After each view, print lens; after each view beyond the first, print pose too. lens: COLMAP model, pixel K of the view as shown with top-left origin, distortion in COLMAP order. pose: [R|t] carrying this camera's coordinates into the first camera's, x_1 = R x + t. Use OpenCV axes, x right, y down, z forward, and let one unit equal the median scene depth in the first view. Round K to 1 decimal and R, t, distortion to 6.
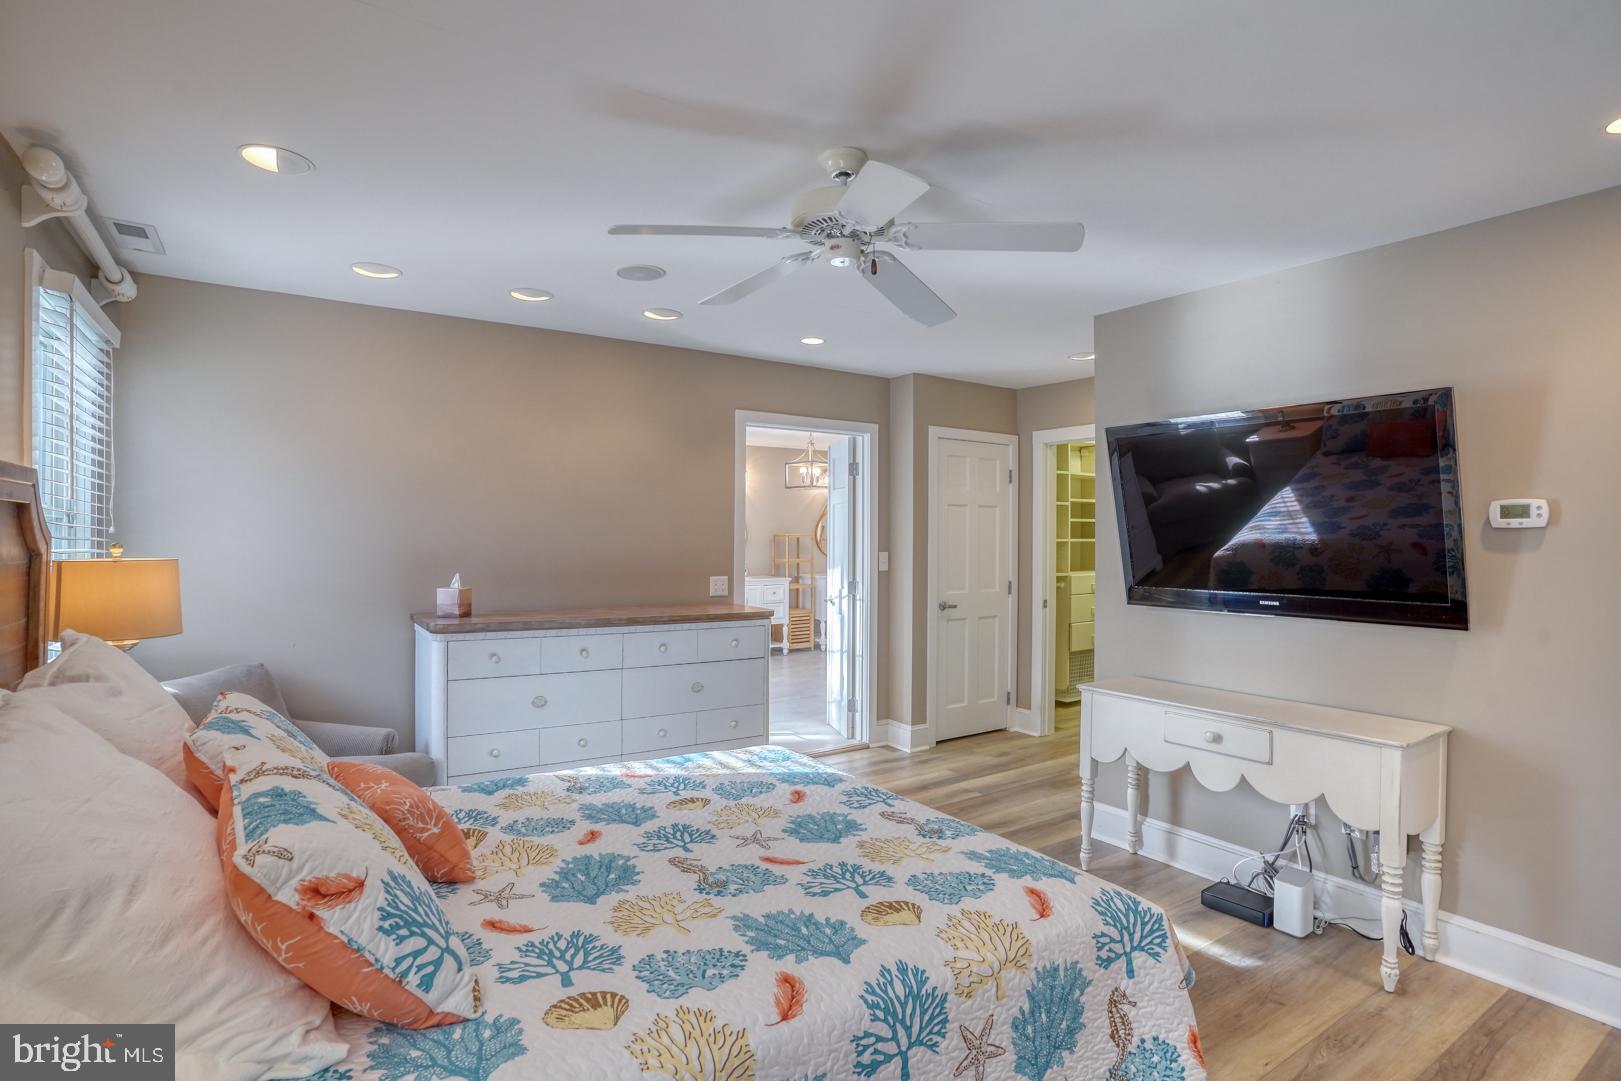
lens RADIAL K [[811.6, 0, 810.5], [0, 811.6, 540.5], [0, 0, 1]] dist [-0.086690, 0.033684]
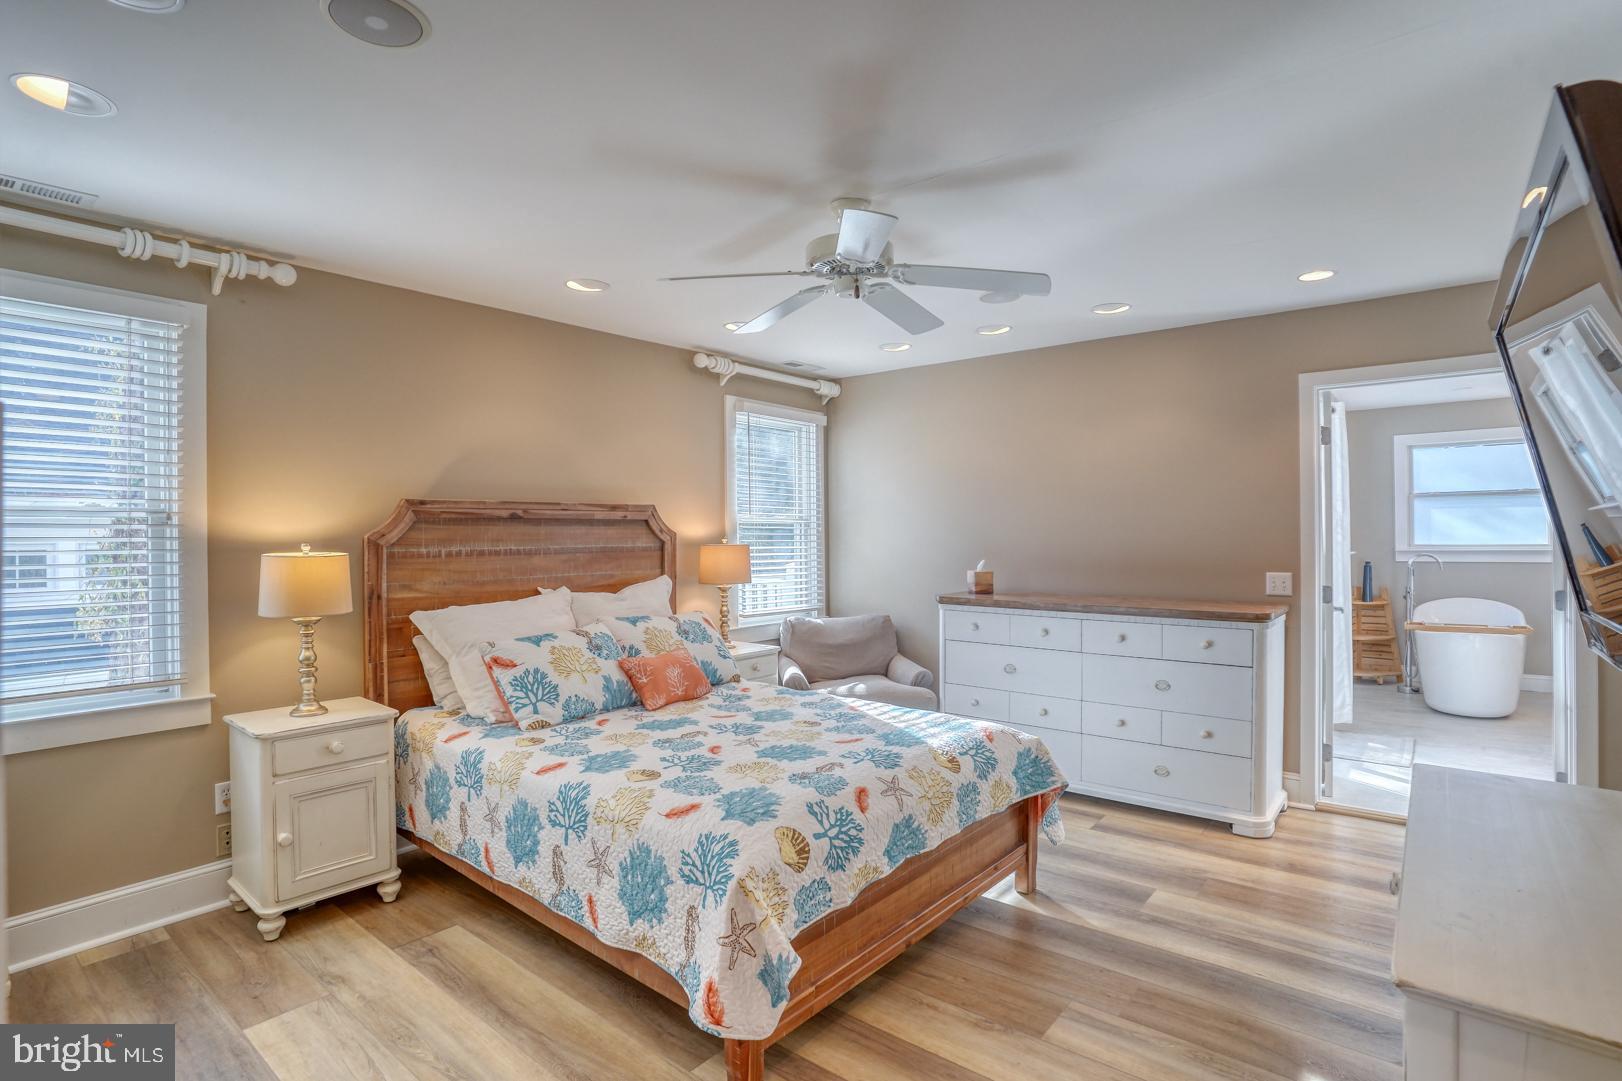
lens RADIAL K [[812.1, 0, 811.0], [0, 812.1, 540.5], [0, 0, 1]] dist [-0.086690, 0.033684]
pose [[0.282882, -0.002253, -0.959152, 1.312665], [0.008288, 0.999966, 0.000096, 0.015812], [0.959119, -0.007976, 0.282891, 0.687372]]
